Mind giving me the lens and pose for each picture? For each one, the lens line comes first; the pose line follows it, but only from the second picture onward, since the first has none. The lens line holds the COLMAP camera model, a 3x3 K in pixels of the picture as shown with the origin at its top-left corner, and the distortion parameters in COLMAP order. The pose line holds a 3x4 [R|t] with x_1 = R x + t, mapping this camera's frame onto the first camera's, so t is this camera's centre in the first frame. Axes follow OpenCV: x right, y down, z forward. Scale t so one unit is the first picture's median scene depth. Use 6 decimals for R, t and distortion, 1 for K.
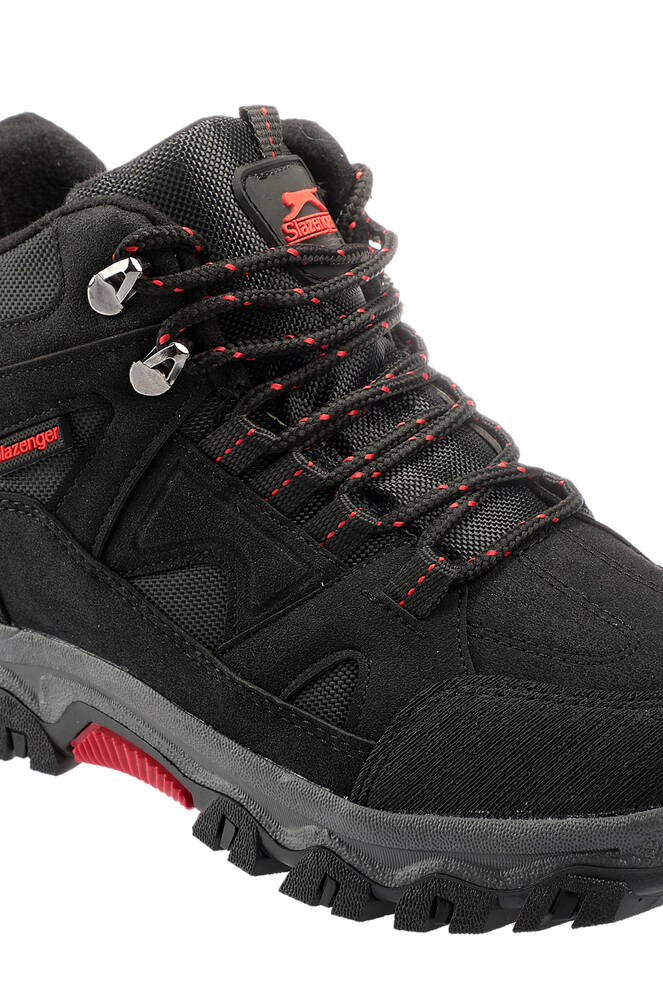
lens RADIAL K [[6264.8, 0, 331.2], [0, 6264.8, 496.3], [0, 0, 1]] dist [0.246677, 0.000000]
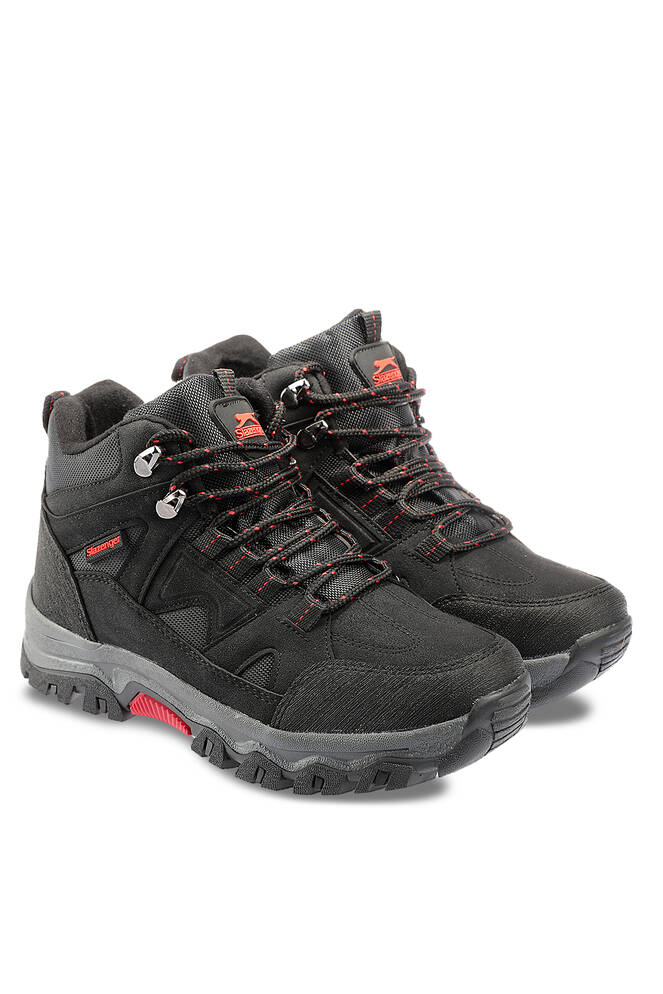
lens RADIAL K [[6264.8, 0, 331.8], [0, 6264.8, 497.2], [0, 0, 1]] dist [0.246677, 0.000000]
pose [[0.996449, -0.013758, -0.083067, 0.182205], [0.002646, 0.991189, -0.132428, 0.233187], [0.084157, 0.131738, 0.987706, -0.904167]]
